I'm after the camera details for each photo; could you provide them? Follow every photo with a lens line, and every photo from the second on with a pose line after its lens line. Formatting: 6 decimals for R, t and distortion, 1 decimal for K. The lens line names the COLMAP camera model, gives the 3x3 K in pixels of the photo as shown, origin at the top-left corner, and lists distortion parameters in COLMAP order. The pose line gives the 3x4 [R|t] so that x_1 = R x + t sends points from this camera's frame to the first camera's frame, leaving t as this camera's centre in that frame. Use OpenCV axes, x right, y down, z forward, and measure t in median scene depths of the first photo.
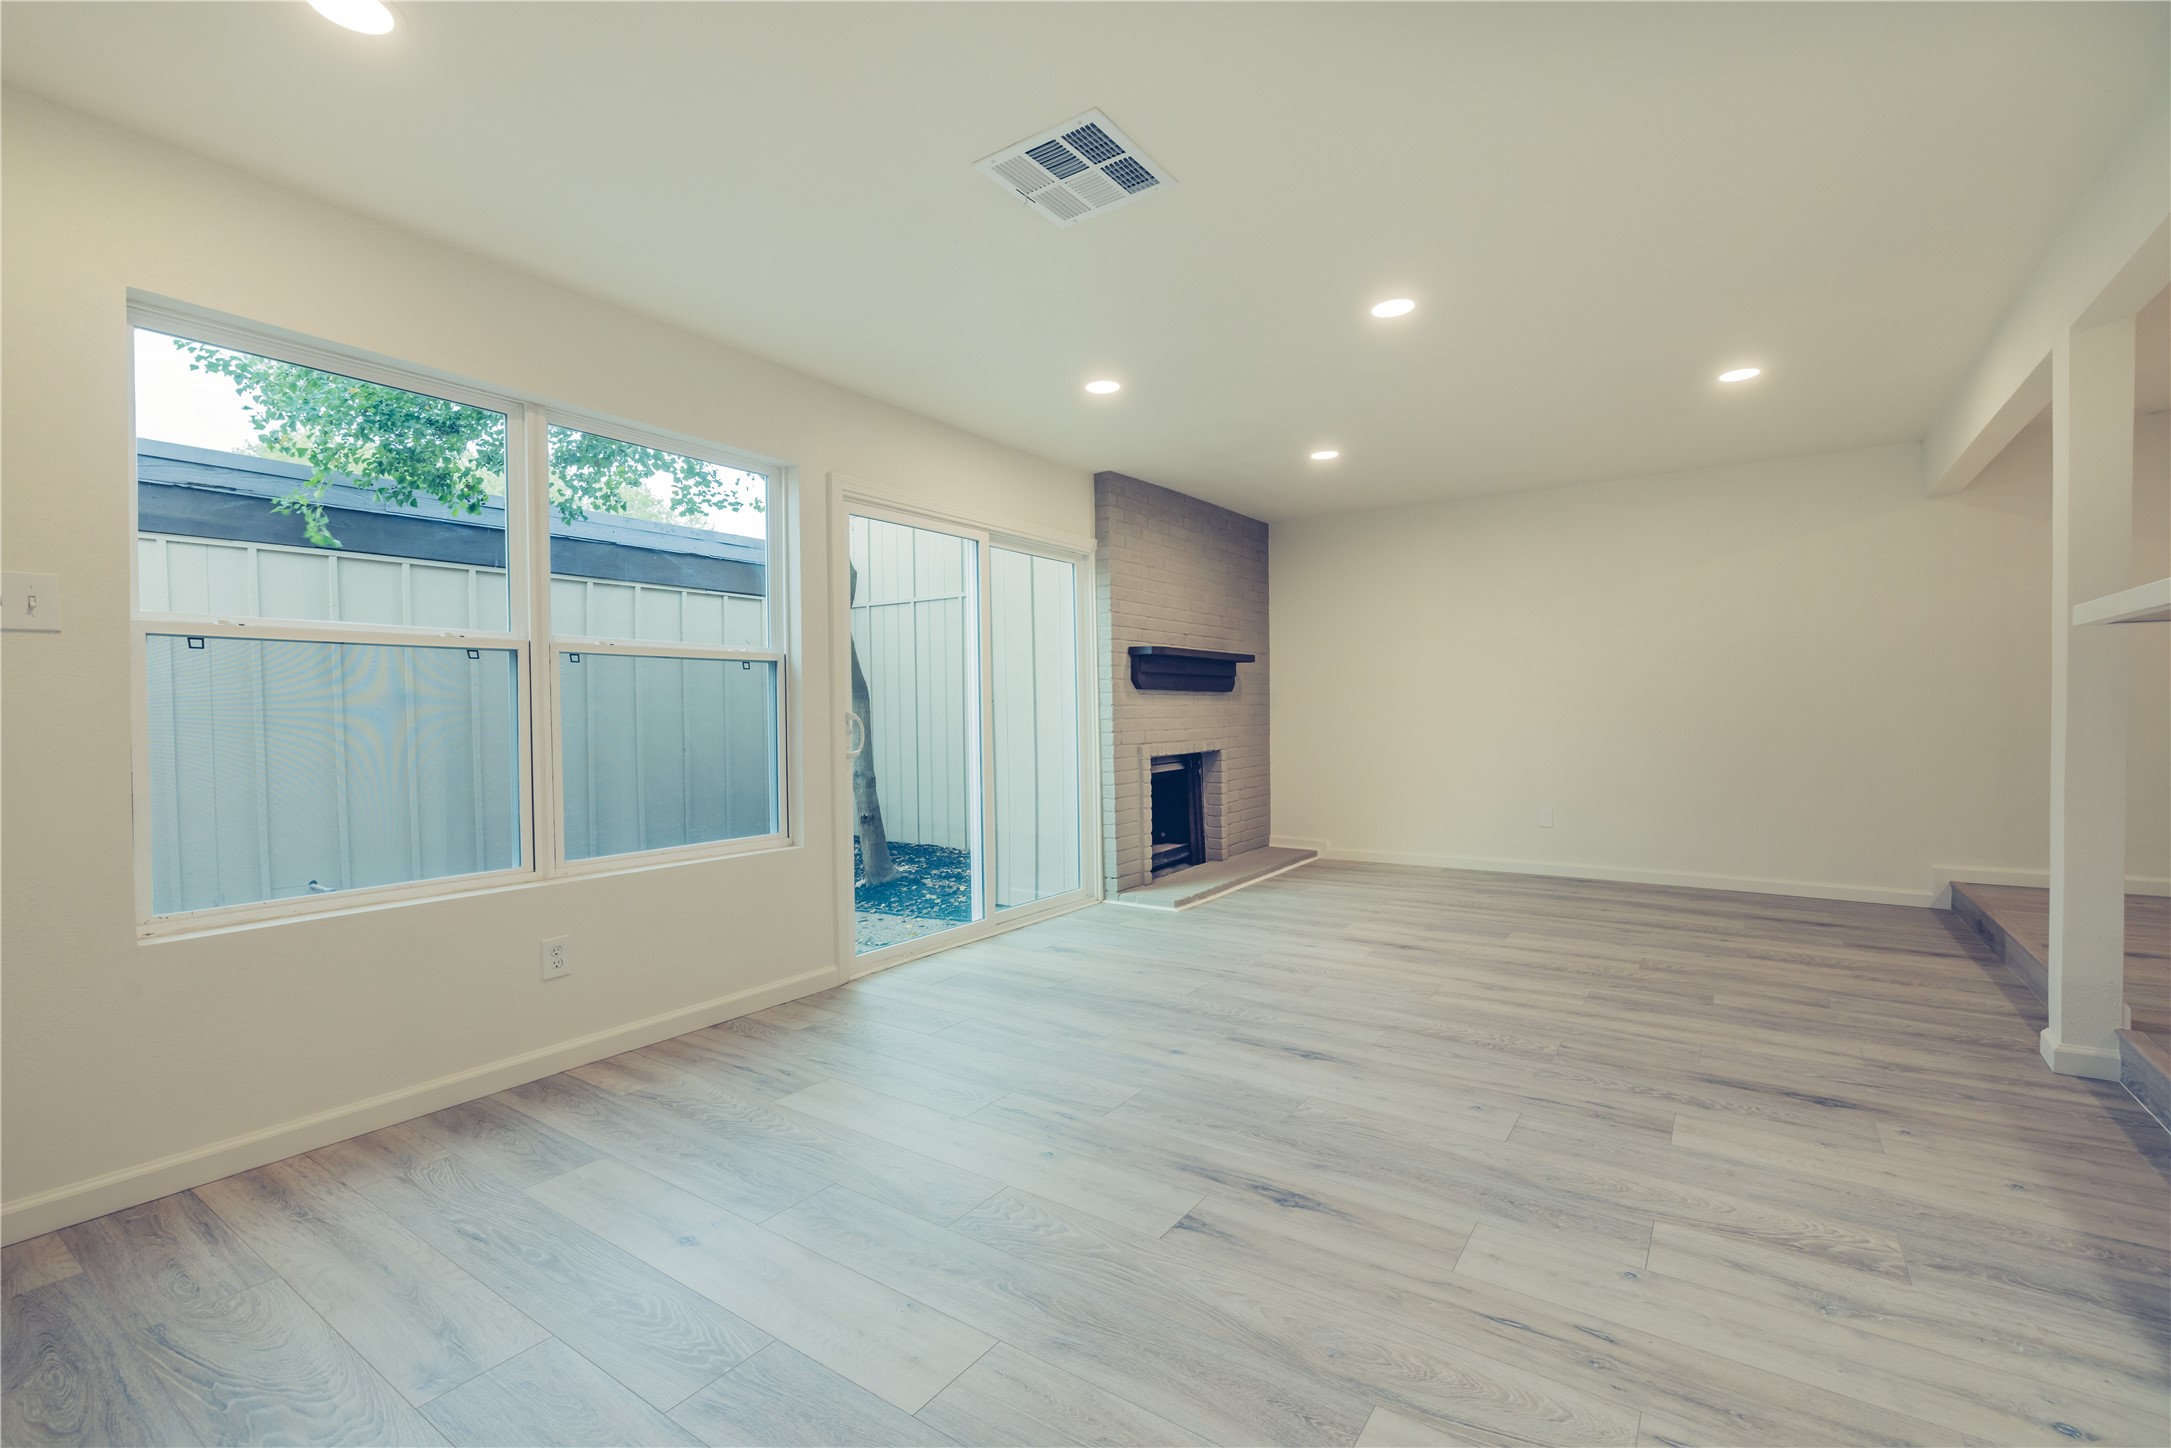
lens RADIAL K [[950.2, 0, 1088.2], [0, 950.2, 726.5], [0, 0, 1]] dist [-0.000941, -0.000263]
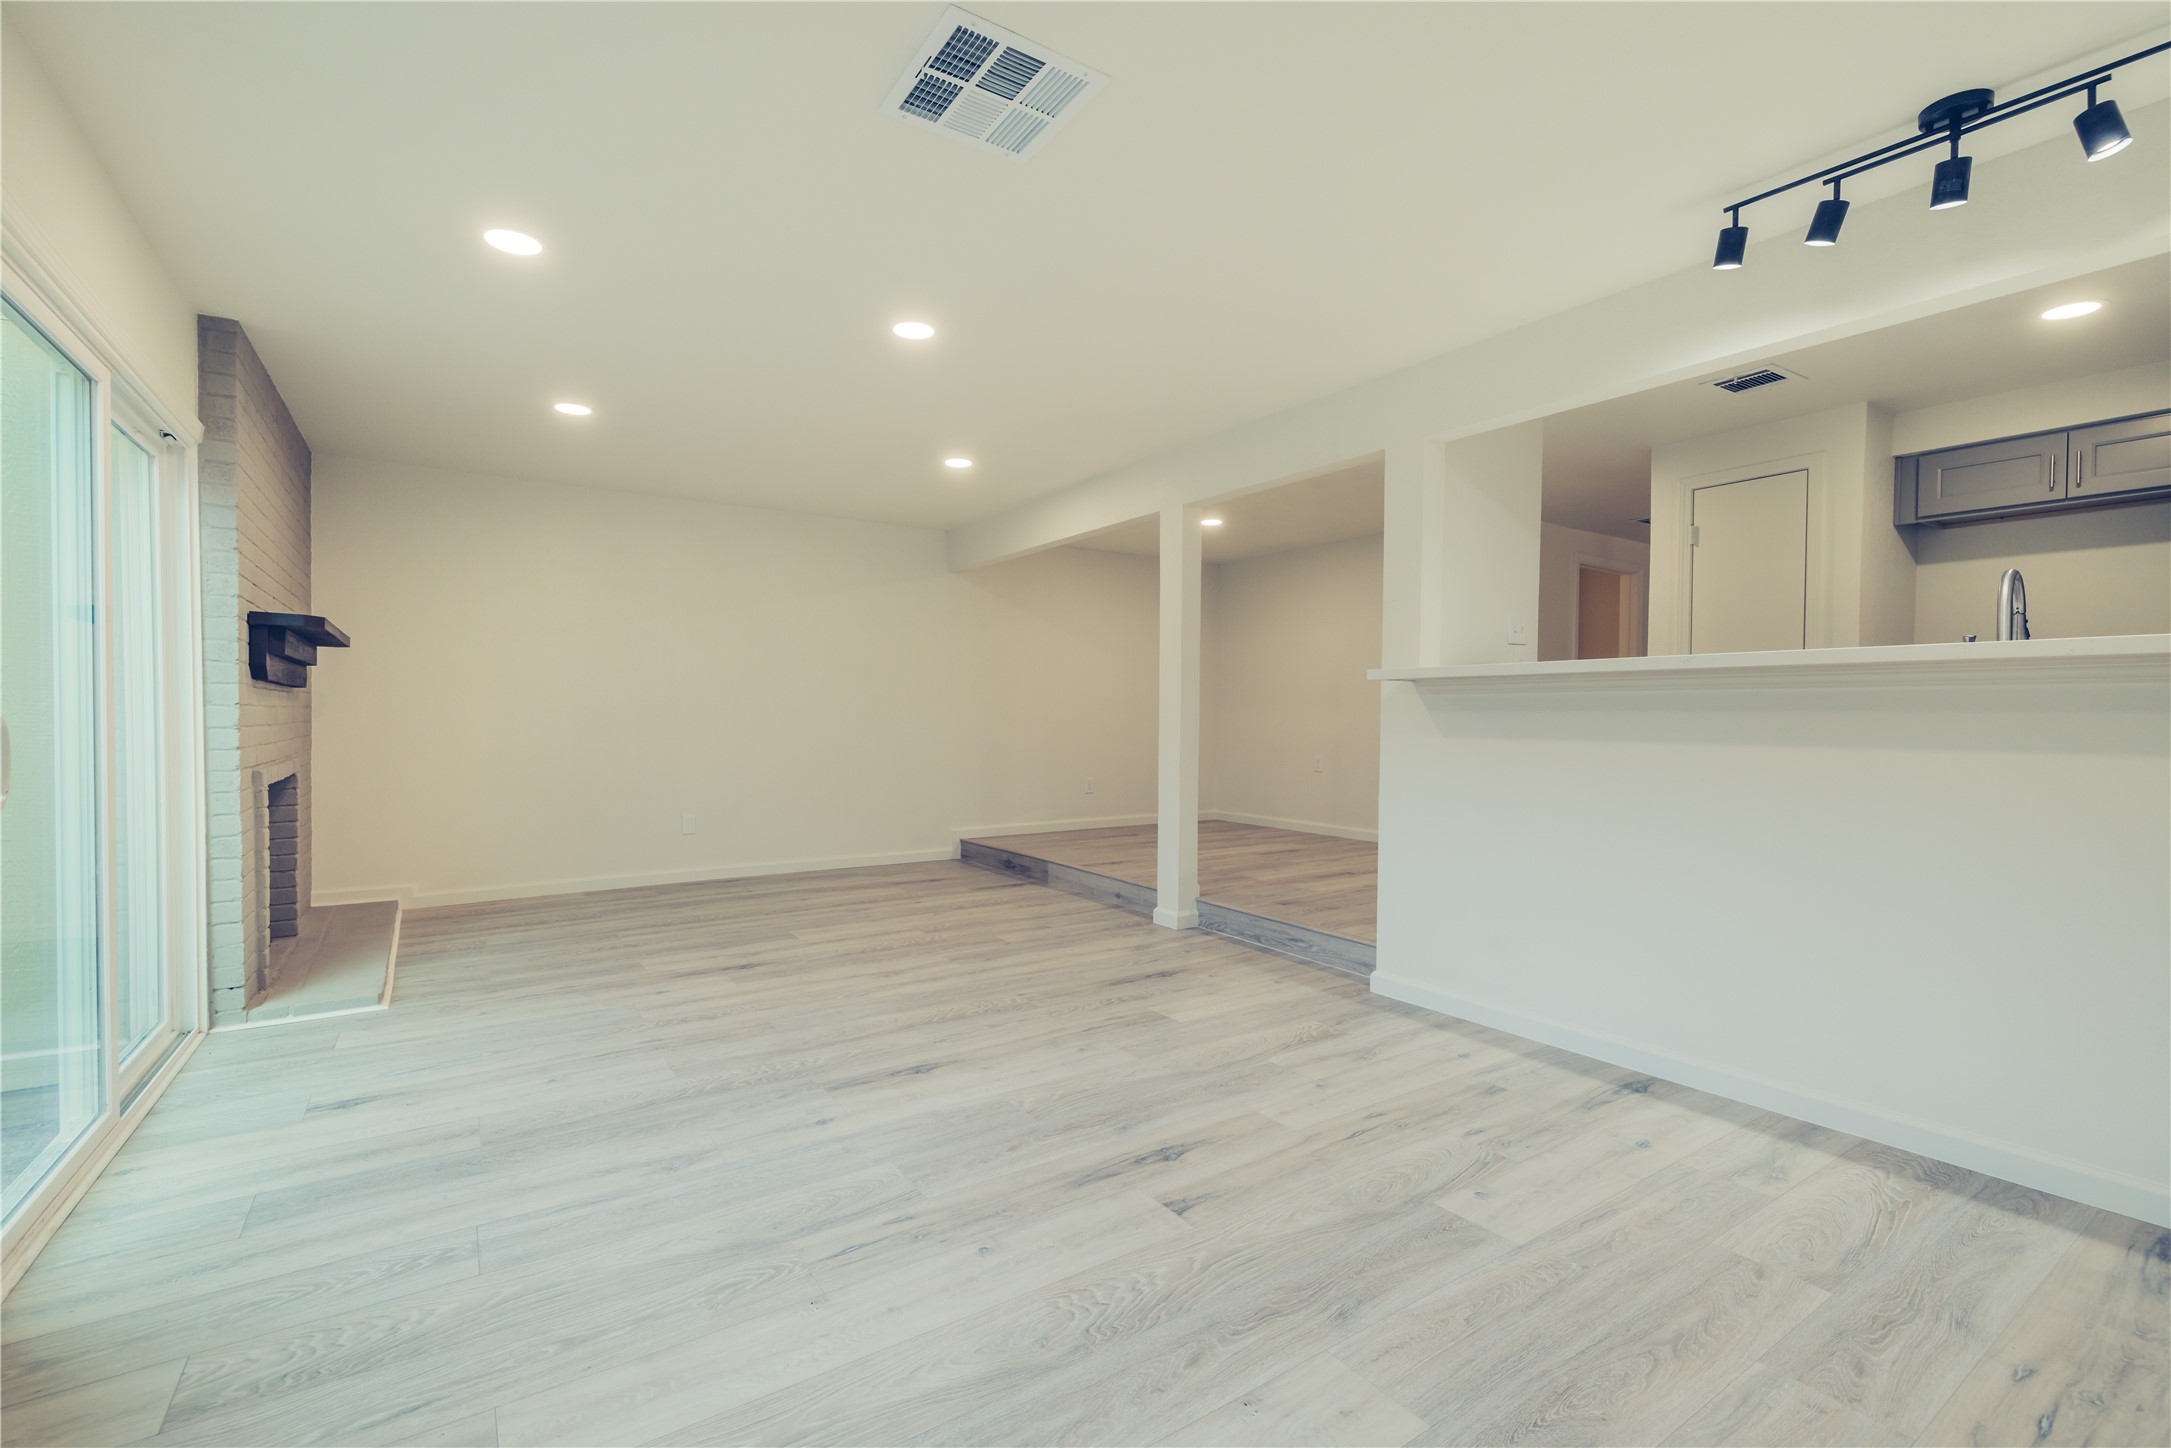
lens RADIAL K [[950.2, 0, 1088.2], [0, 950.2, 726.5], [0, 0, 1]] dist [-0.000941, -0.000263]
pose [[0.362505, 0.000467, 0.931982, -0.573971], [0.008016, 0.999961, -0.003619, -0.002586], [-0.931947, 0.008783, 0.362487, 0.447511]]
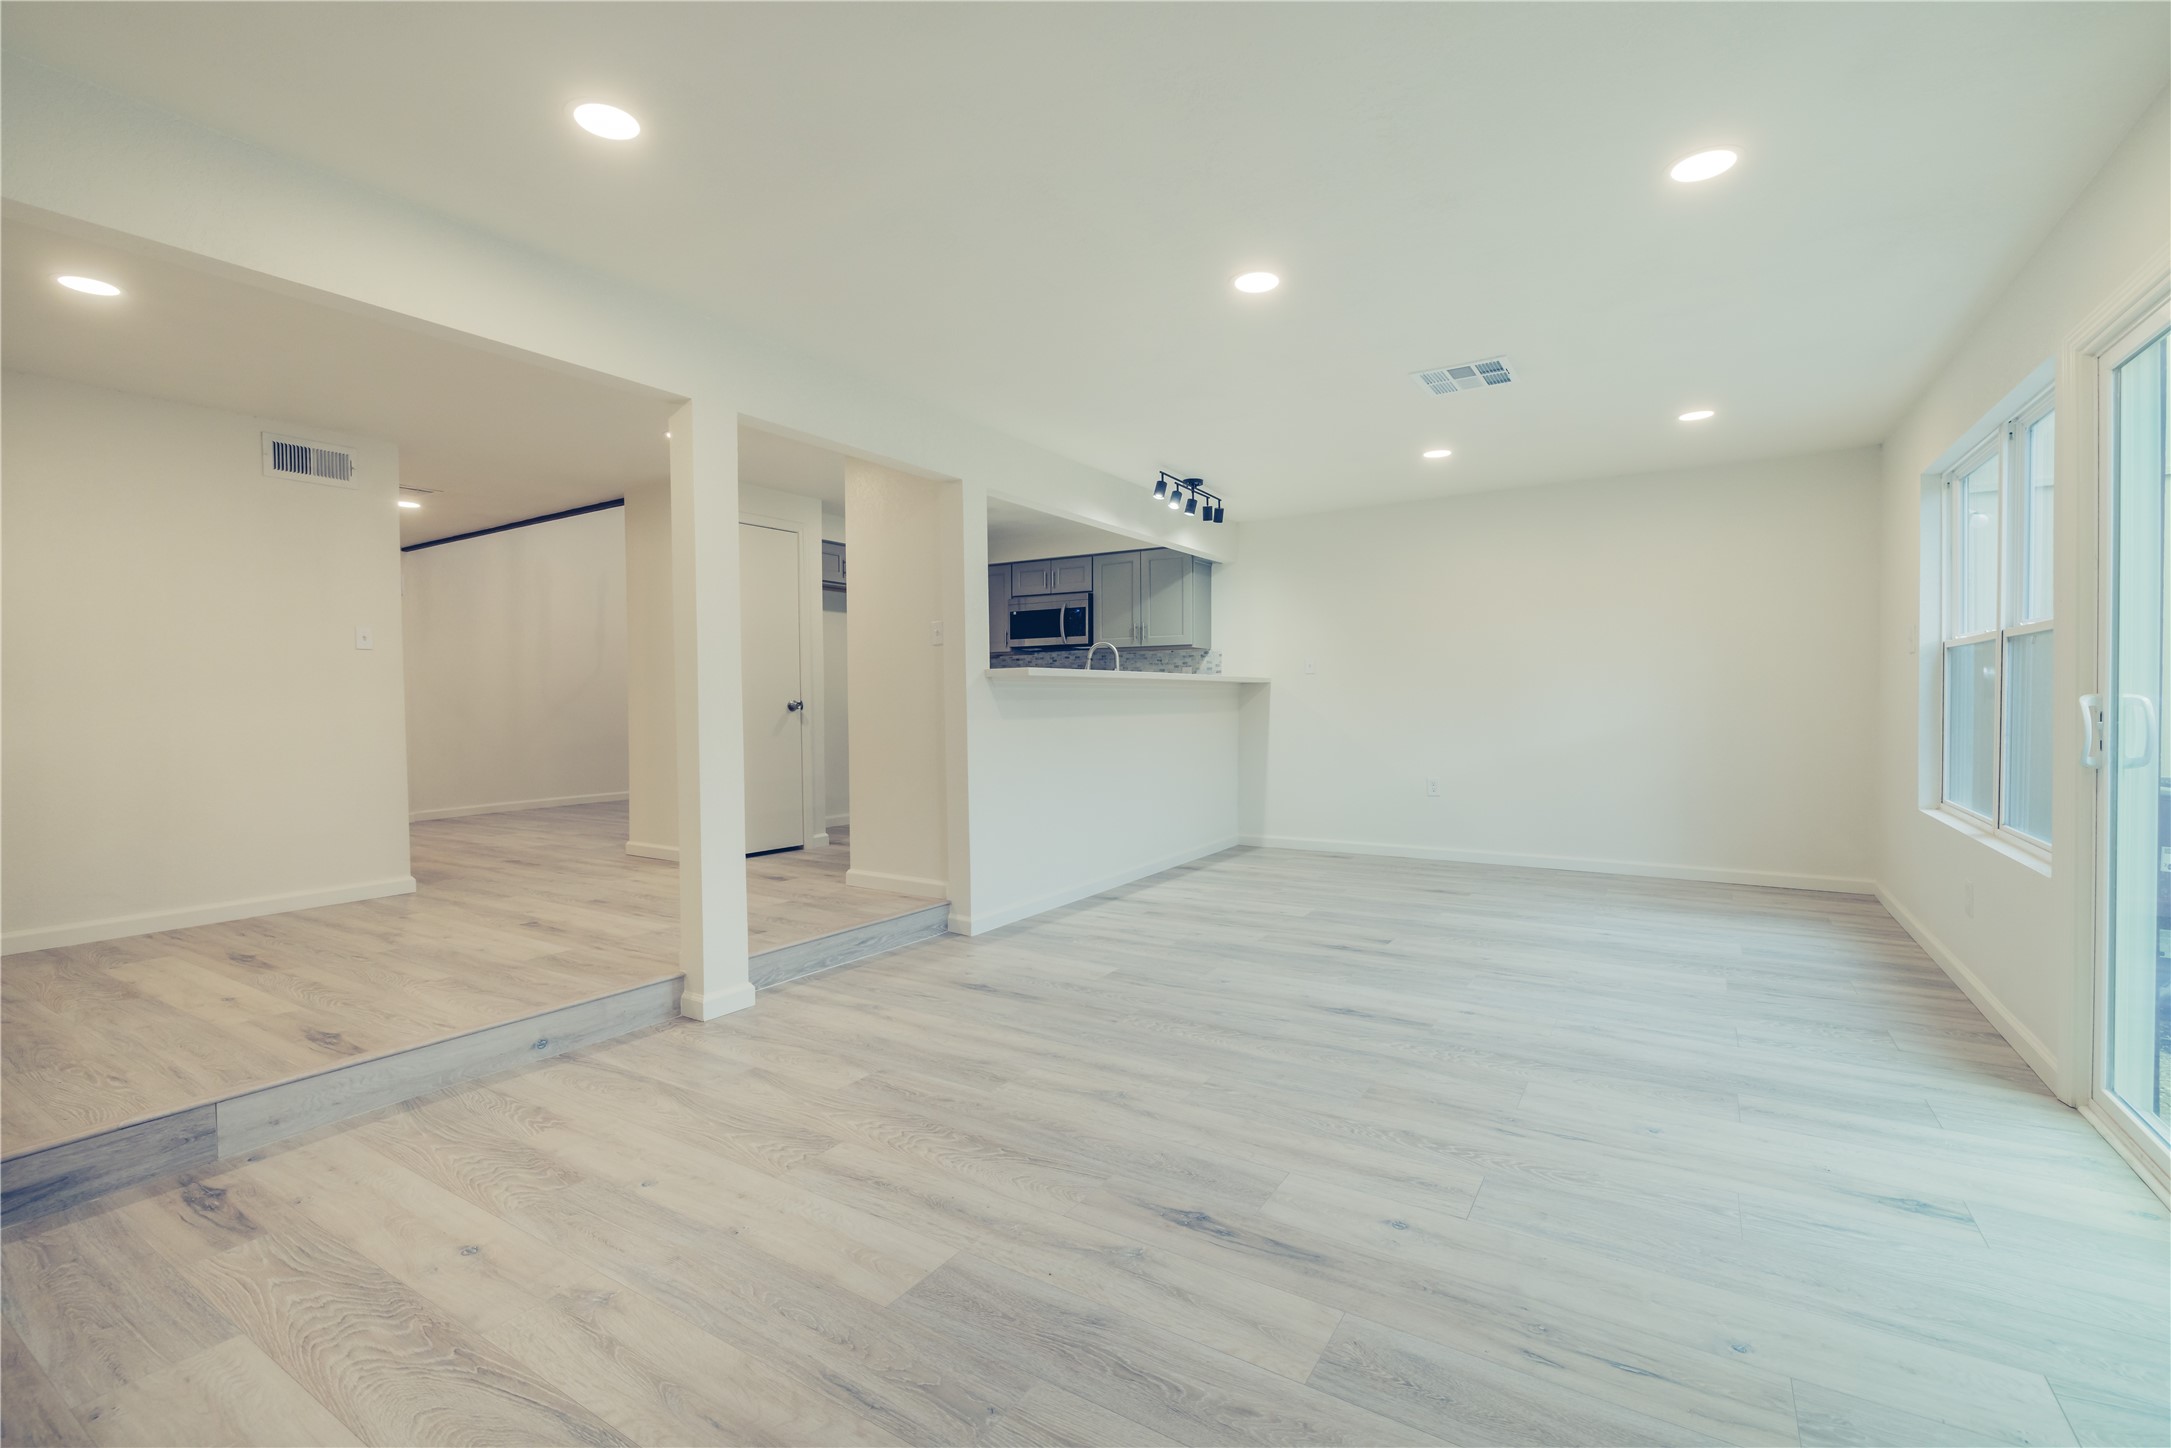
lens RADIAL K [[950.2, 0, 1088.2], [0, 950.2, 726.5], [0, 0, 1]] dist [-0.000941, -0.000263]
pose [[-0.998998, 0.022329, -0.038779, 0.535212], [0.020582, 0.998780, 0.044888, -0.043223], [0.039734, 0.044045, -0.998239, 1.950793]]
